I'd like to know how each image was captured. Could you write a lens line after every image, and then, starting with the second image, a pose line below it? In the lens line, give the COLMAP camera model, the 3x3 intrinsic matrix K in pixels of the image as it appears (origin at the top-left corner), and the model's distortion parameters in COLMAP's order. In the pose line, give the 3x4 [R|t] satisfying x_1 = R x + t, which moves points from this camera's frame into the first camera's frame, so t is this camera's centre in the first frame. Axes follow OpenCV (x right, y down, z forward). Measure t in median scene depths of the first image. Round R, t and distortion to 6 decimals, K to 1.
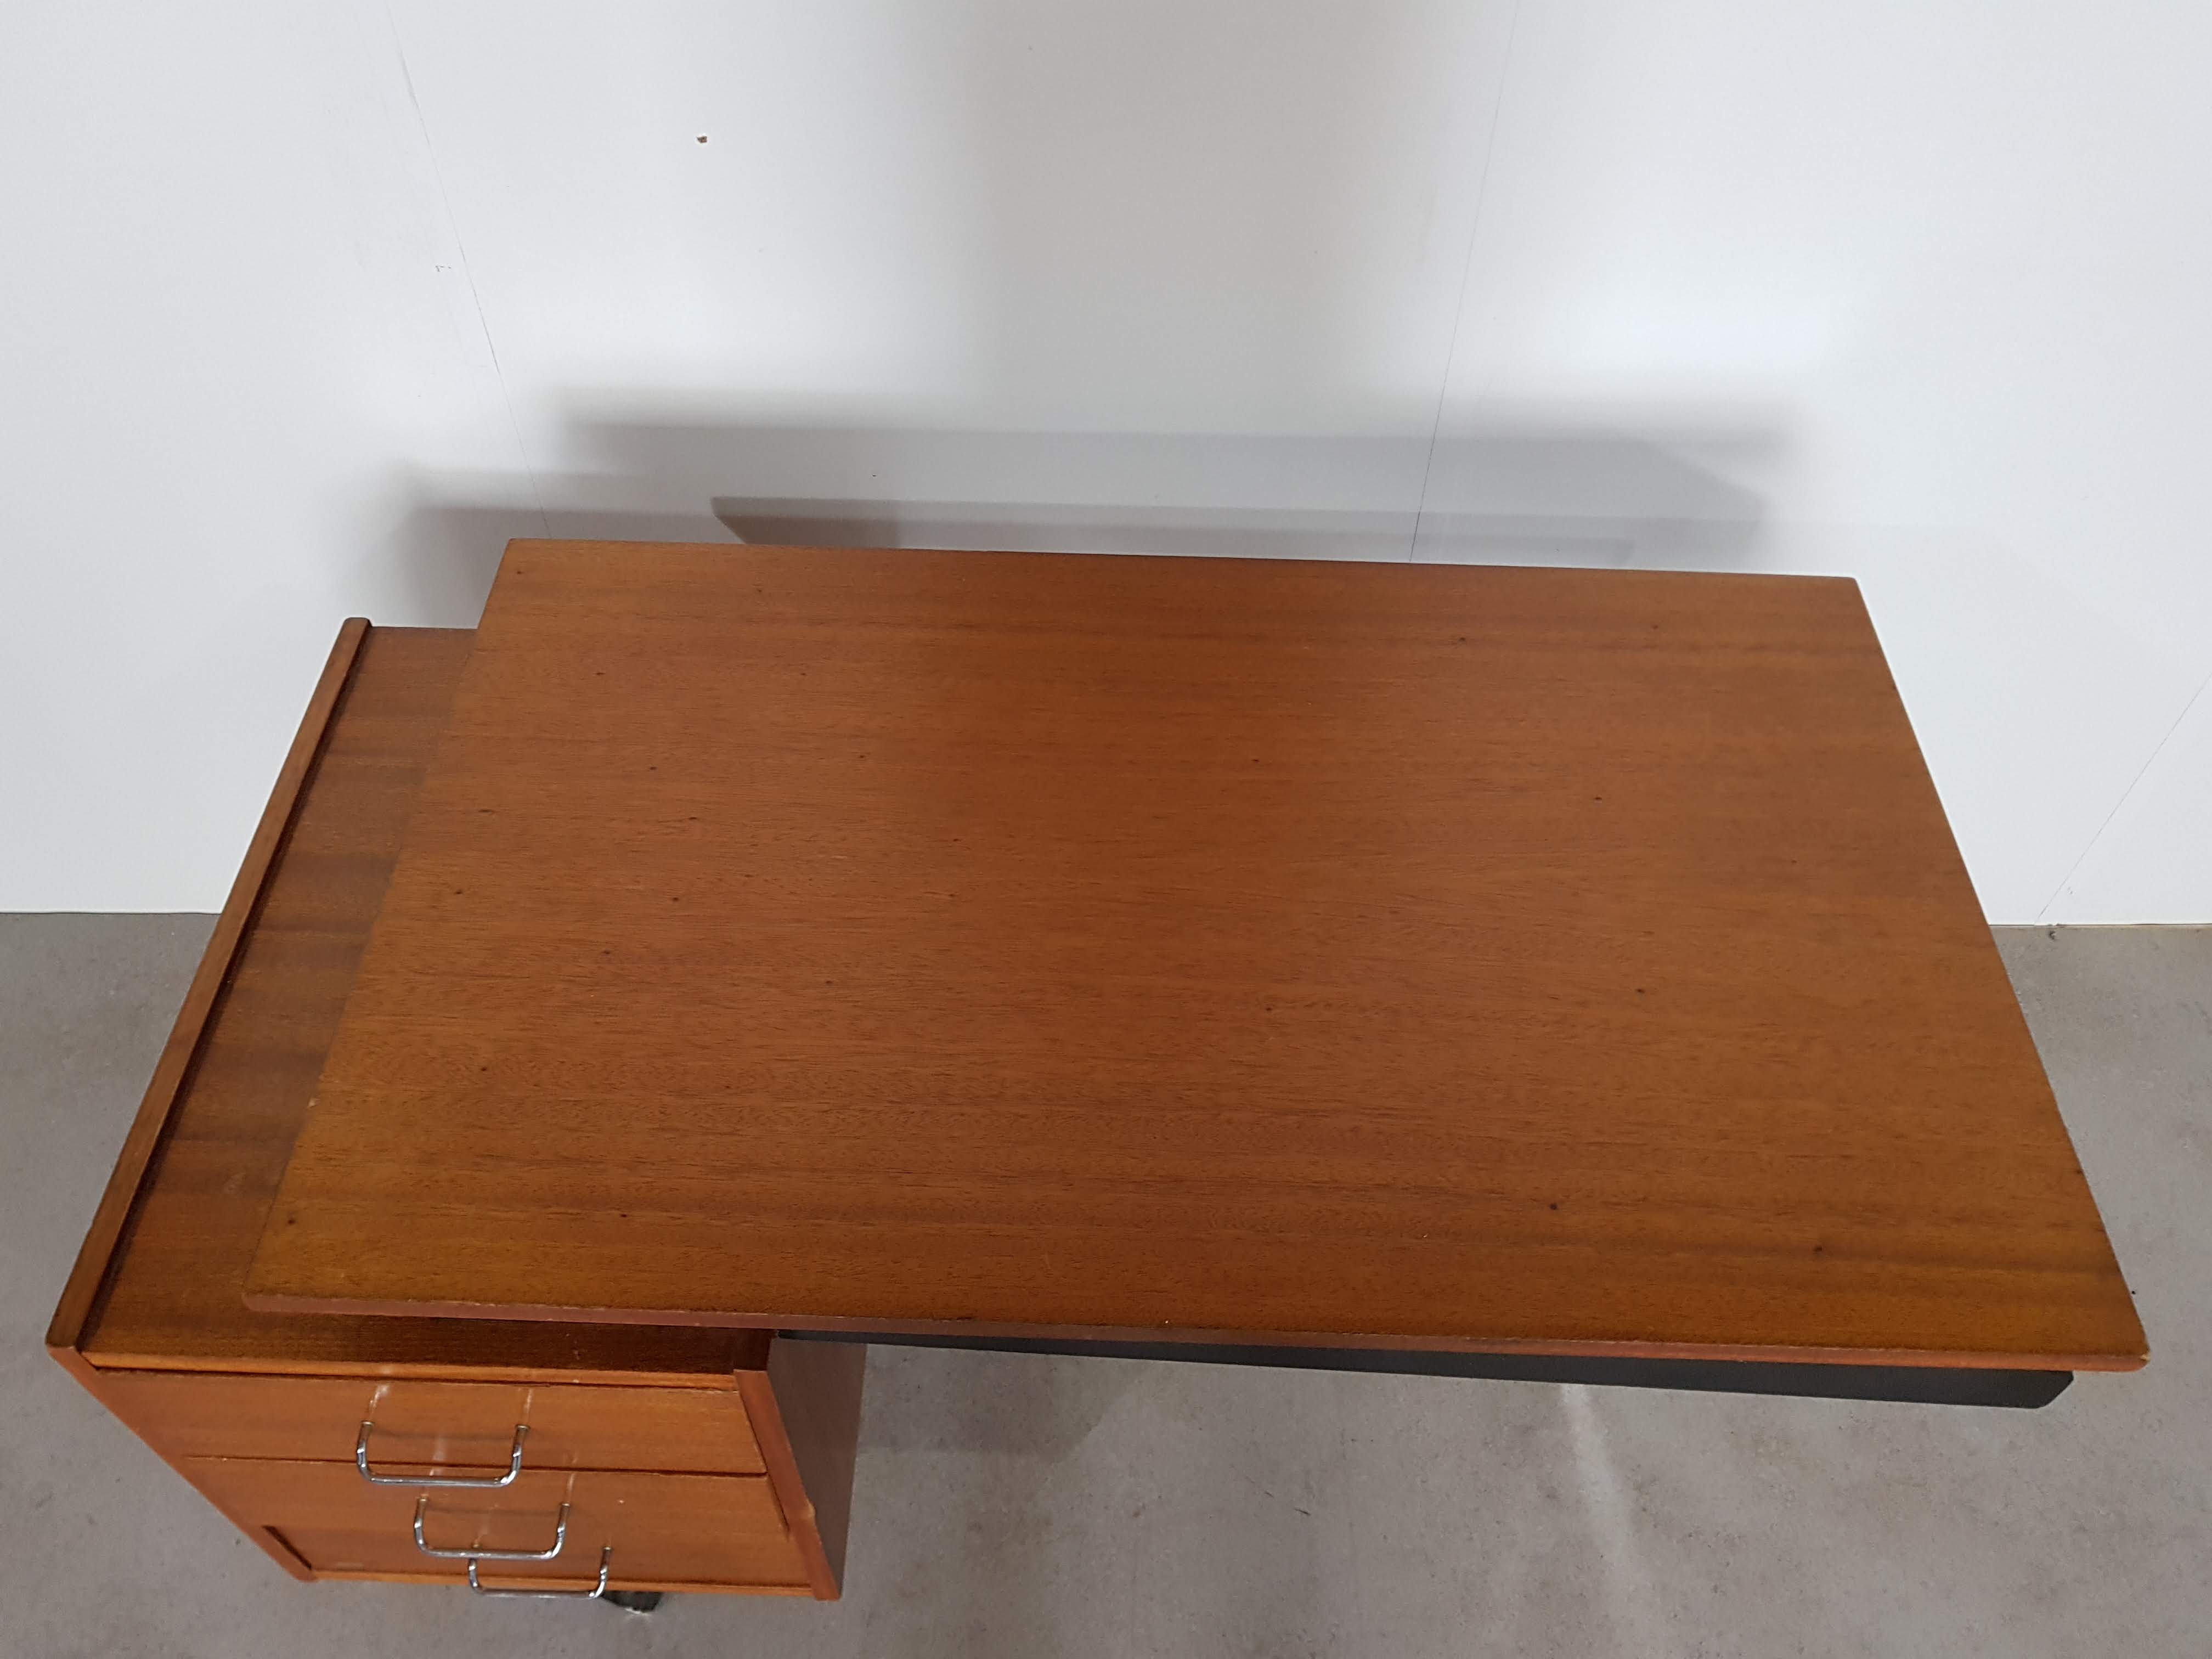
lens RADIAL K [[1826.5, 0, 1104.5], [0, 1826.5, 832.1], [0, 0, 1]] dist [0.041857, -0.092093]
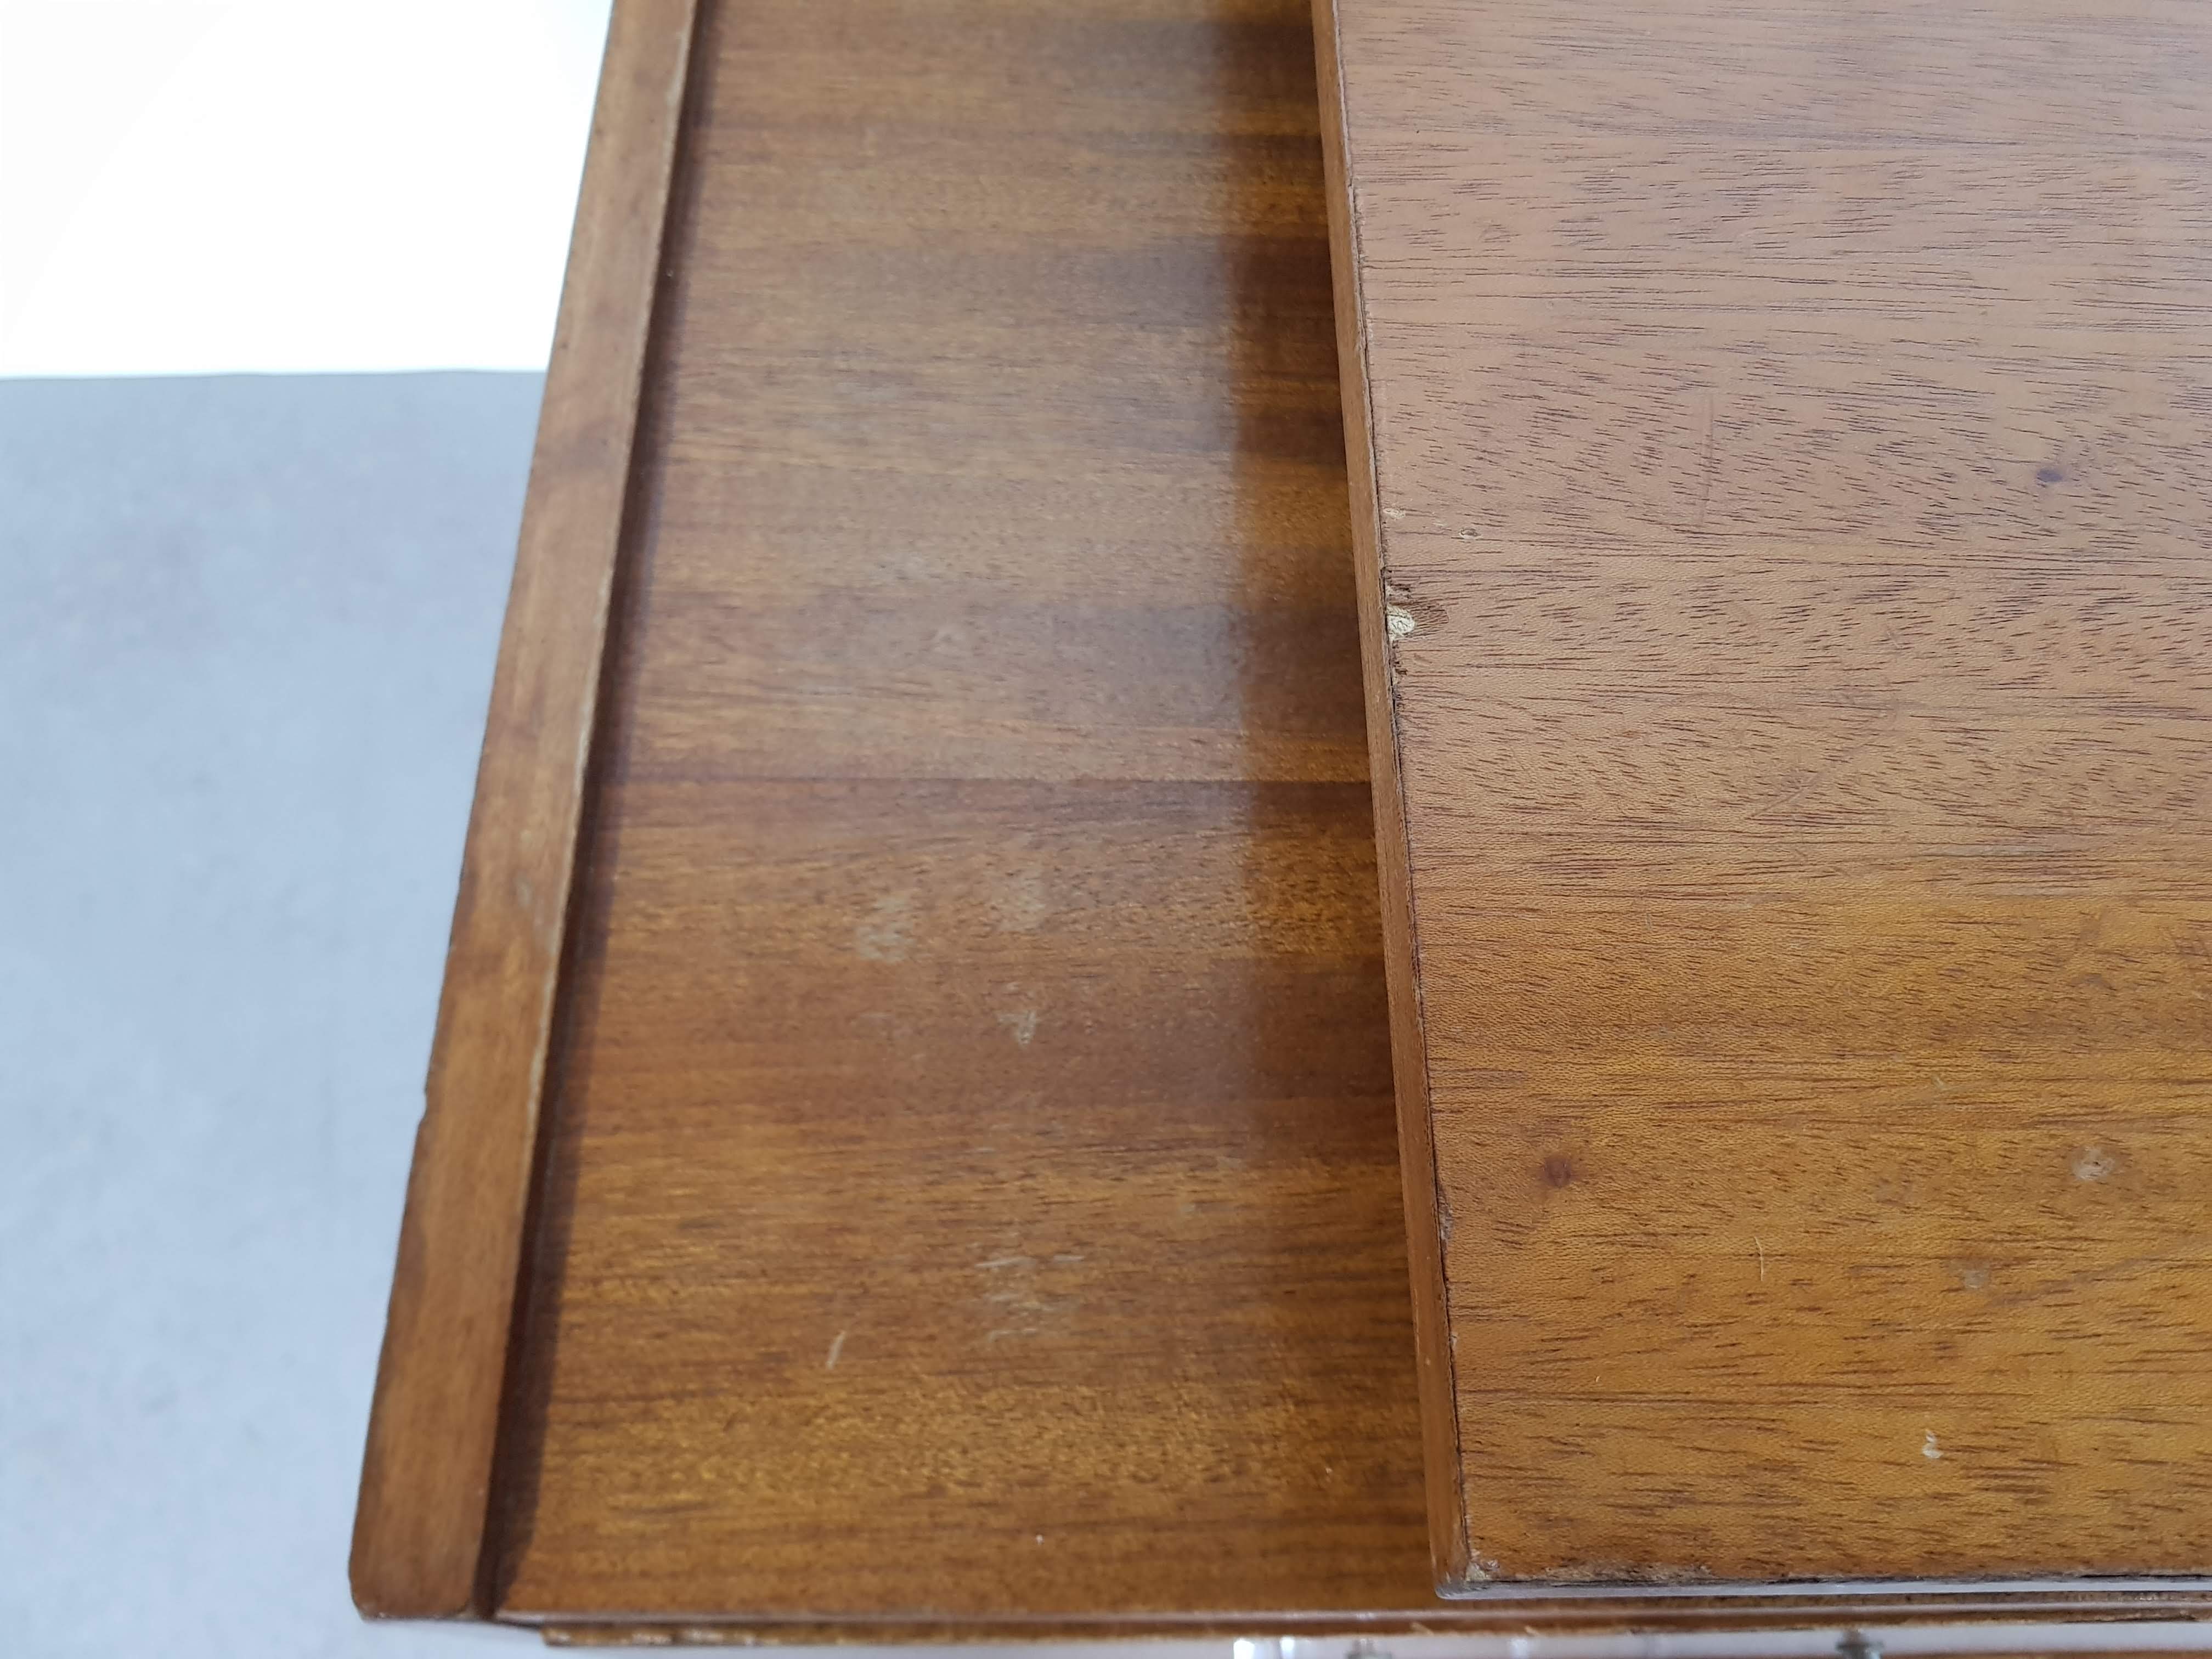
lens RADIAL K [[1826.5, 0, 1108.7], [0, 1826.5, 829.9], [0, 0, 1]] dist [0.041857, -0.092093]
pose [[0.999241, -0.021109, 0.032746, -0.476976], [0.013217, 0.974324, 0.224761, 0.120486], [-0.036649, -0.224157, 0.973864, 0.768617]]
